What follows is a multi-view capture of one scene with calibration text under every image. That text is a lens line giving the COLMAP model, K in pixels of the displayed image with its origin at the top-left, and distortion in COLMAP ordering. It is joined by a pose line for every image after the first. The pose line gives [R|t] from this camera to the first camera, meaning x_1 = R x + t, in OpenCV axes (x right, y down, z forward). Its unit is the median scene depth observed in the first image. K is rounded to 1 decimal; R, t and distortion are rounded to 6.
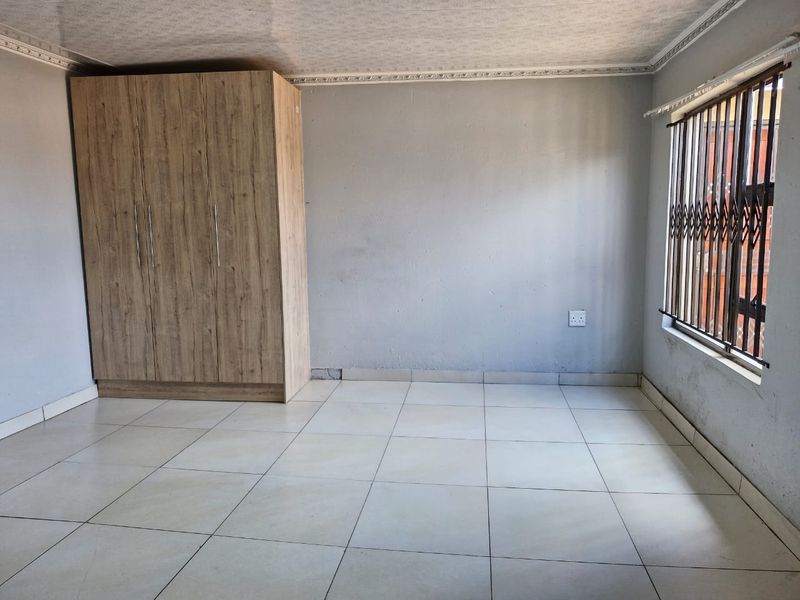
lens RADIAL K [[553.7, 0, 405.3], [0, 553.7, 289.4], [0, 0, 1]] dist [0.084442, -0.103048]
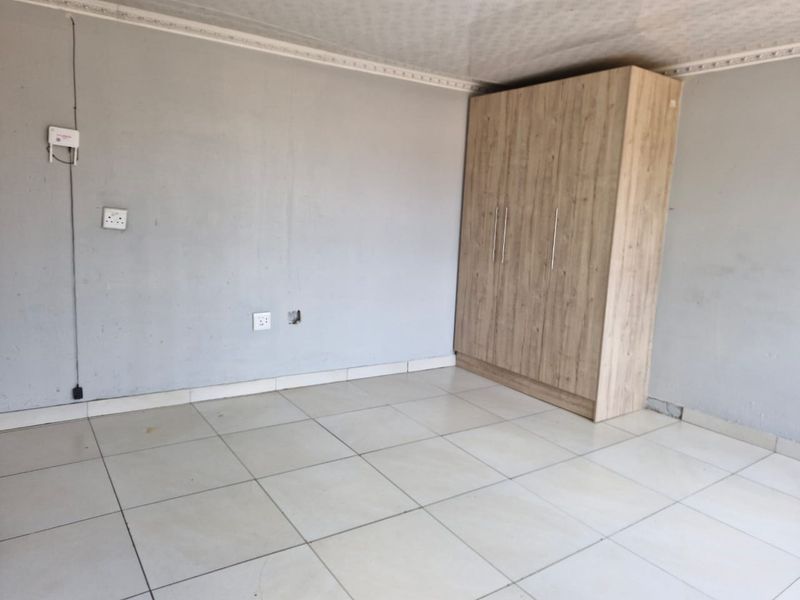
lens RADIAL K [[546.0, 0, 403.4], [0, 546.0, 288.4], [0, 0, 1]] dist [0.089603, -0.085384]
pose [[0.674334, 0.144657, -0.724118, 0.209948], [-0.147030, 0.987292, 0.060309, -0.026609], [0.723640, 0.065798, 0.687034, 0.115091]]
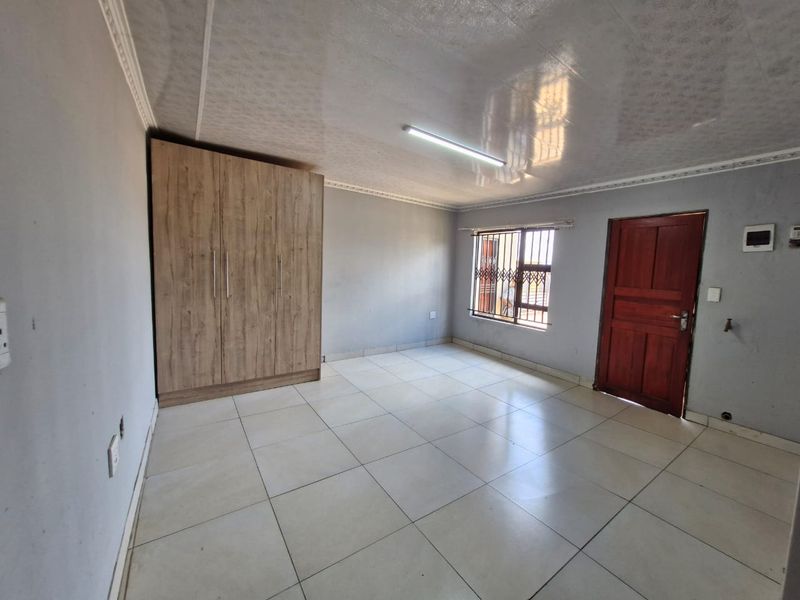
lens RADIAL K [[313.8, 0, 414.6], [0, 313.8, 293.9], [0, 0, 1]] dist [-0.000056, 0.000011]
pose [[0.726123, -0.021077, 0.687242, -0.635248], [0.037074, 0.999276, -0.008525, -0.025436], [-0.686565, 0.031669, 0.726379, 0.153428]]
